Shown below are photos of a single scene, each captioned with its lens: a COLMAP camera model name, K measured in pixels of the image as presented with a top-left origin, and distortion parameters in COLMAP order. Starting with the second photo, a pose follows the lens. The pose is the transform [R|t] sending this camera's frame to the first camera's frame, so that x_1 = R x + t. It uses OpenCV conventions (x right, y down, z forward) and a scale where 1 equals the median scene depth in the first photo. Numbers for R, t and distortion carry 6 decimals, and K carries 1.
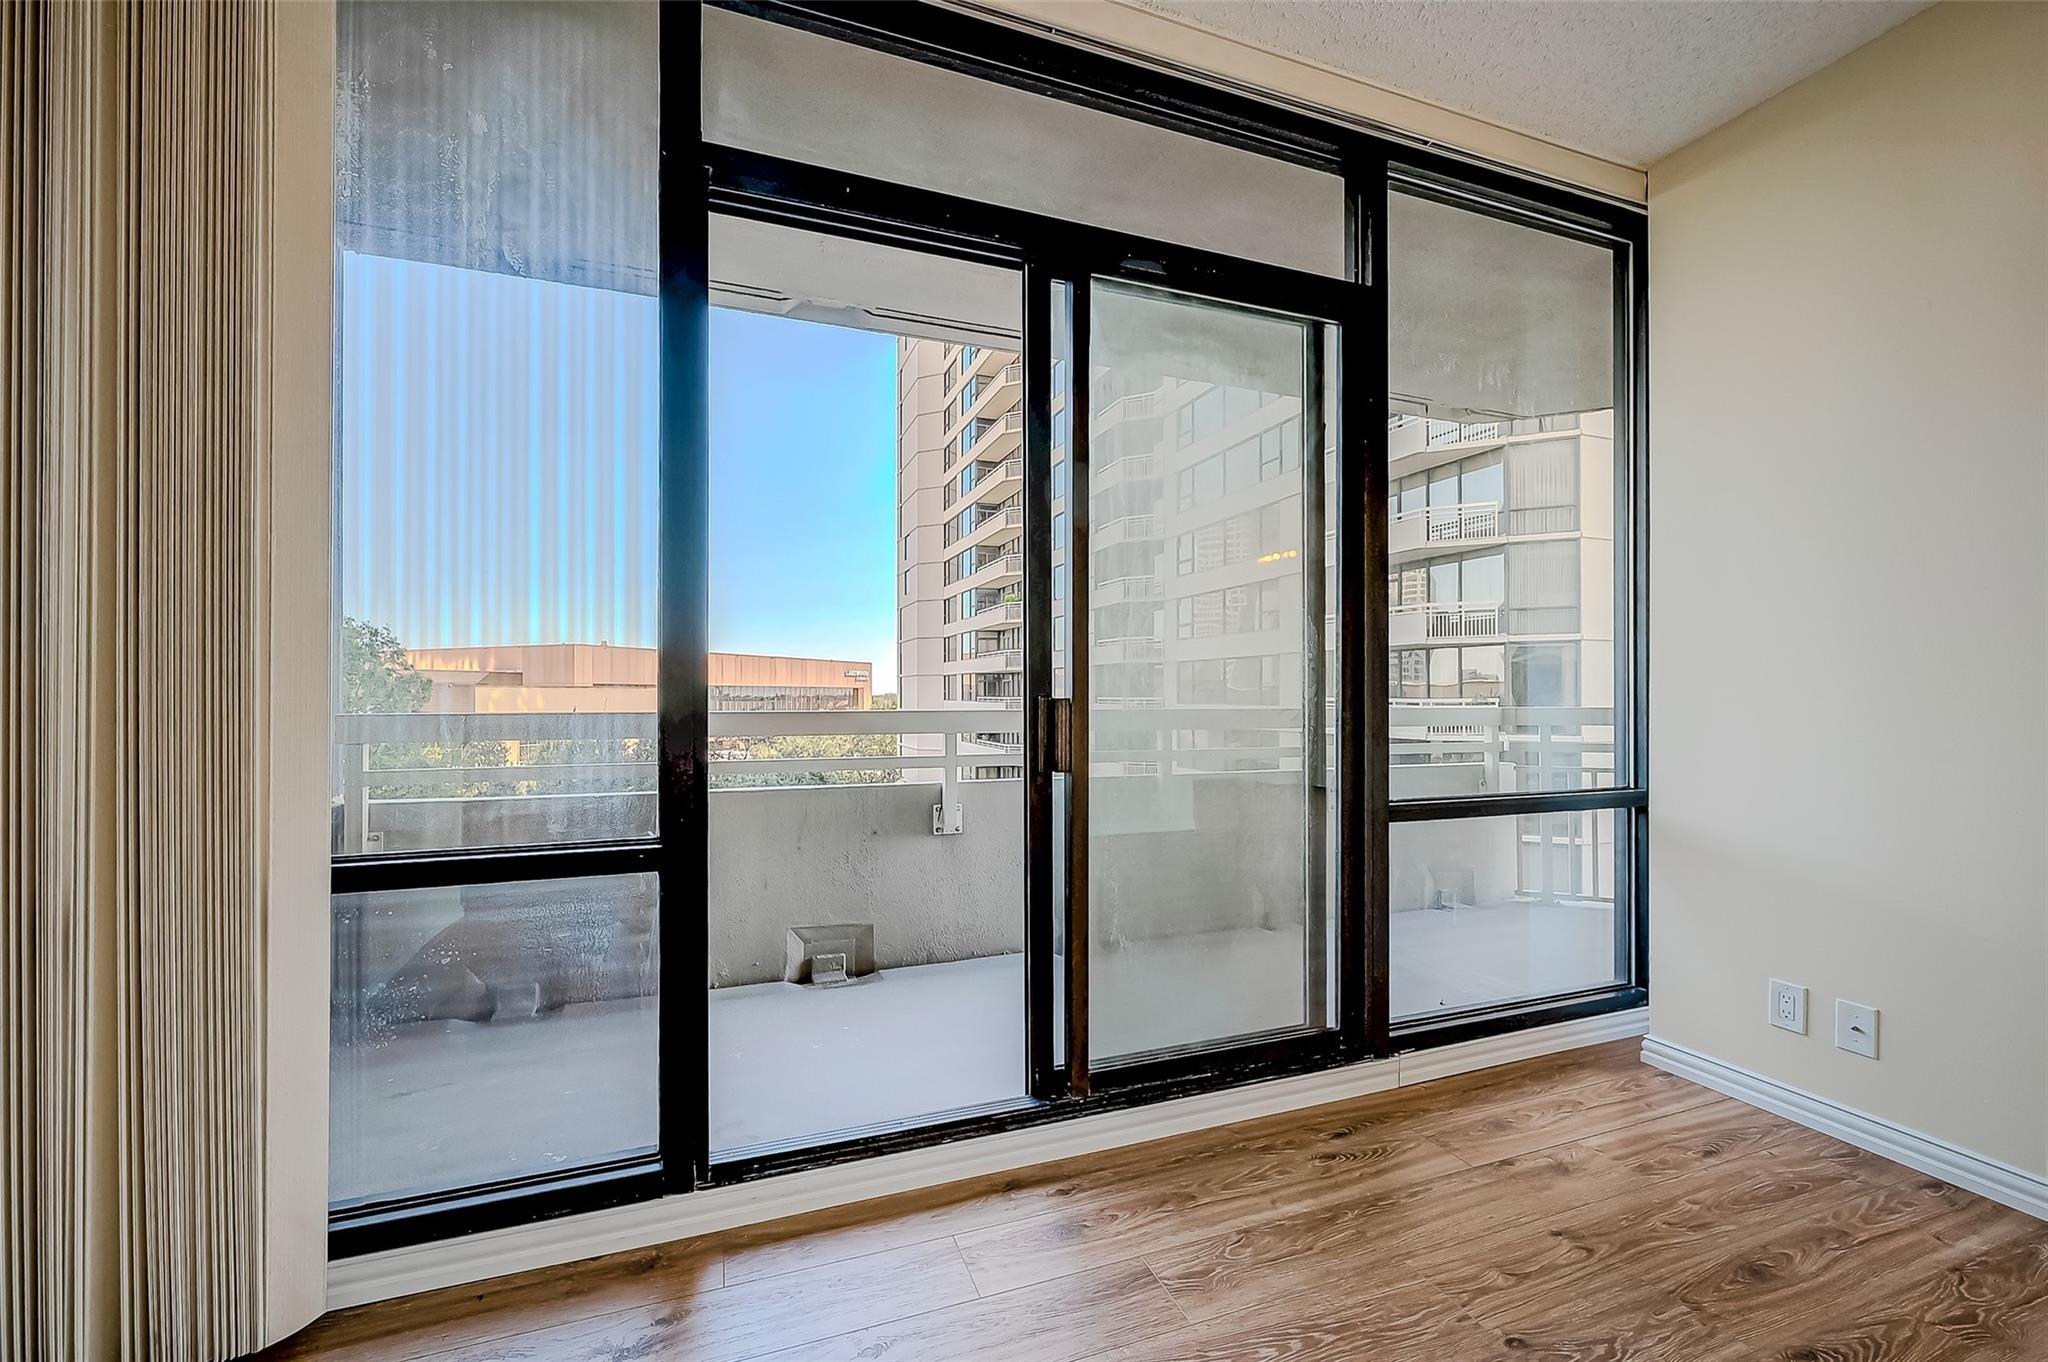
lens RADIAL K [[833.8, 0, 1017.0], [0, 833.8, 692.0], [0, 0, 1]] dist [-0.002729, 0.000153]
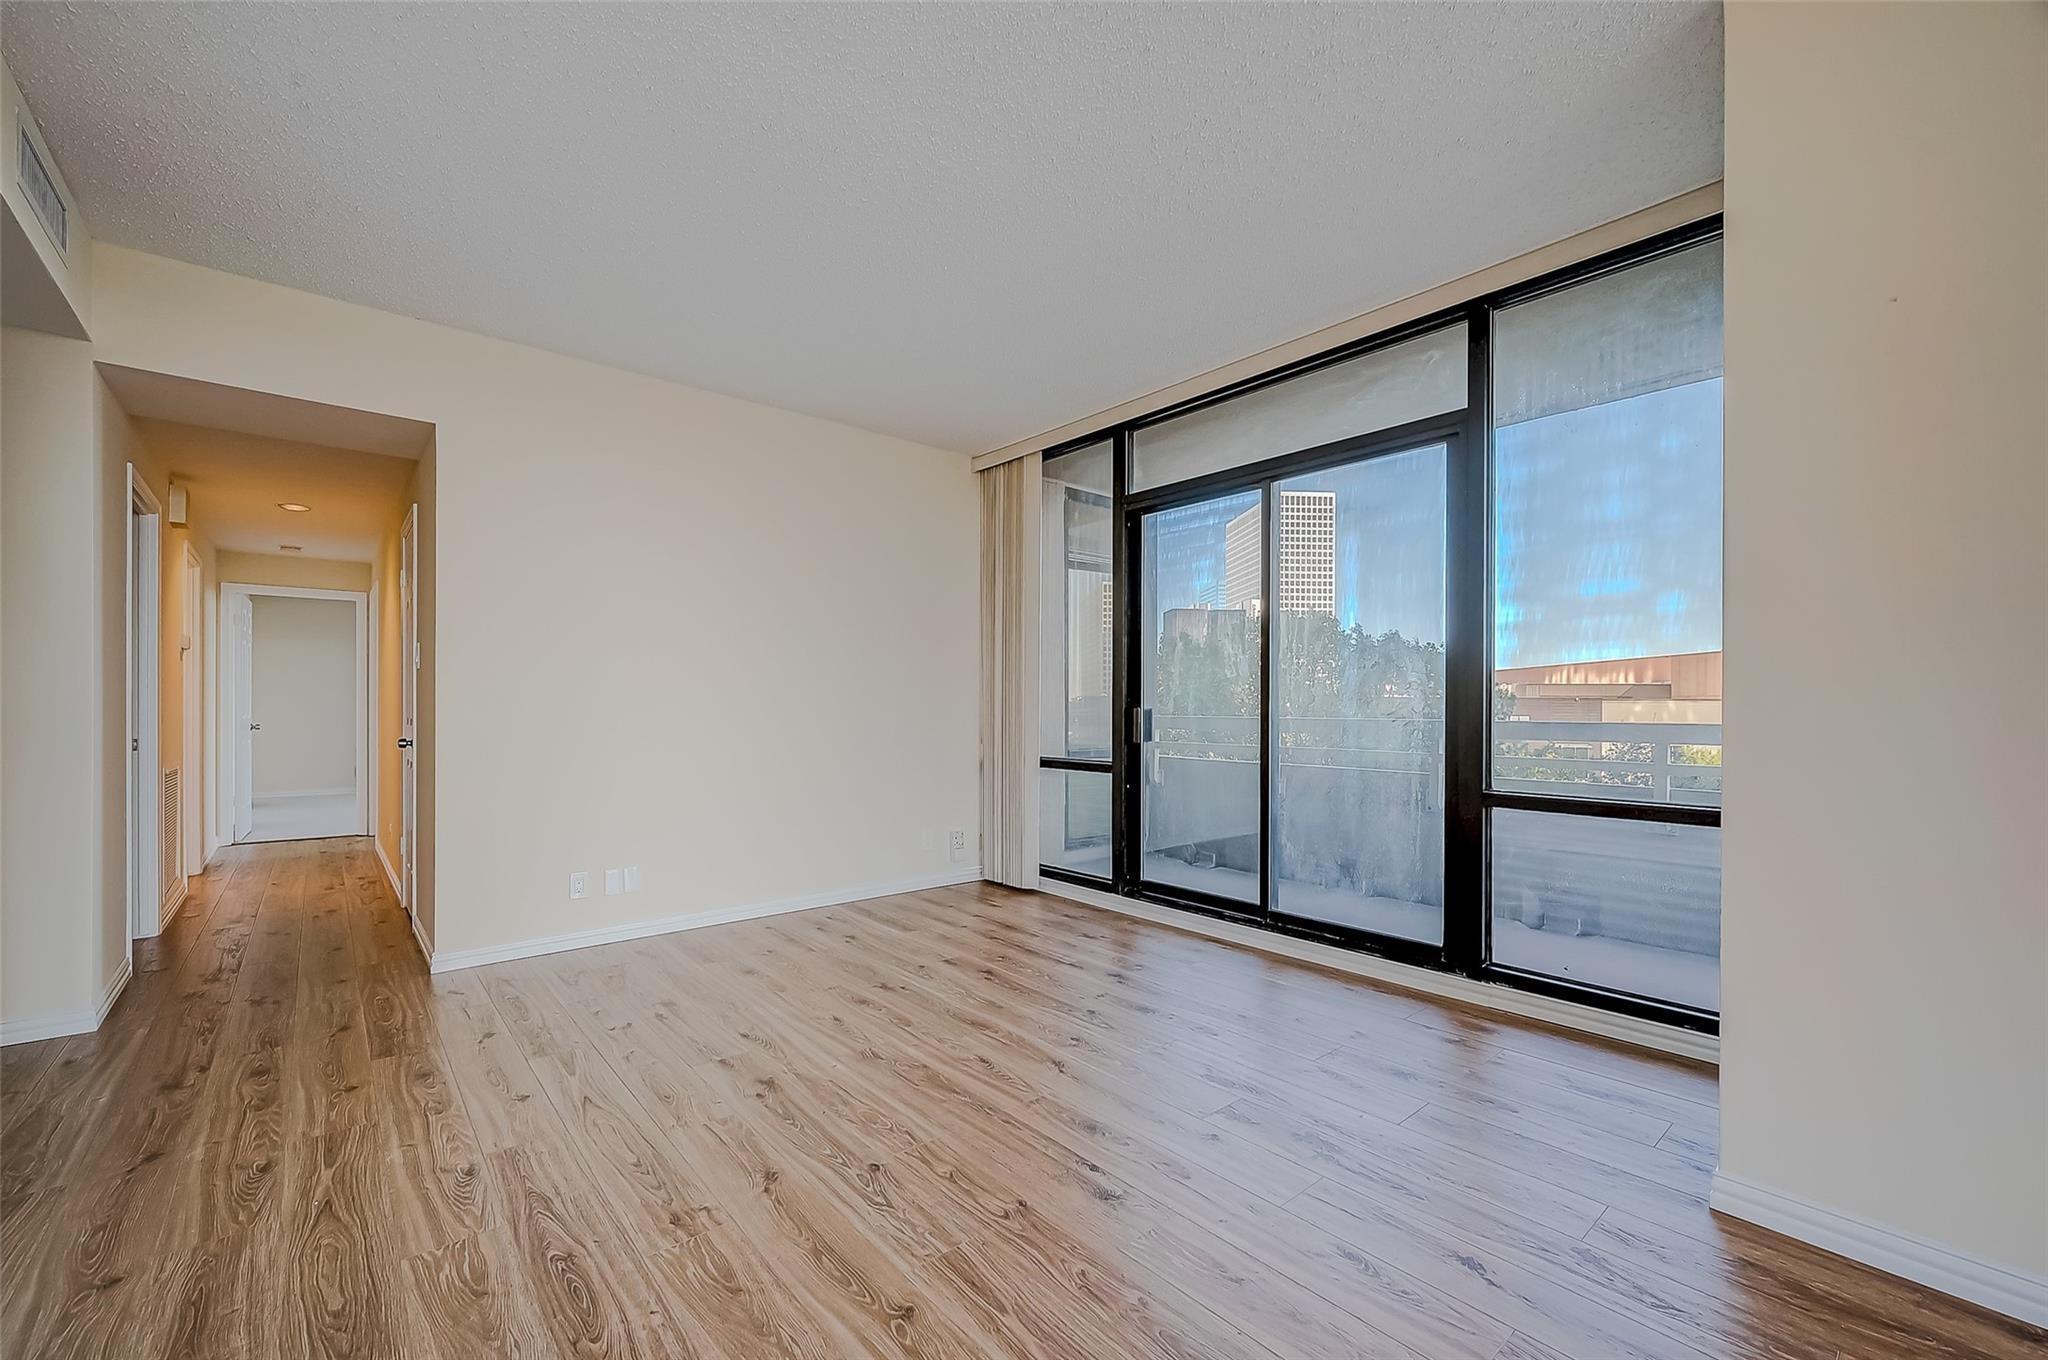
lens RADIAL K [[838.9, 0, 1022.8], [0, 838.9, 709.4], [0, 0, 1]] dist [-0.001393, -0.000132]
pose [[0.335518, 0.003728, -0.942026, 1.457692], [0.000999, 0.999990, 0.004313, -0.004930], [0.942033, -0.002388, 0.335511, -0.144822]]
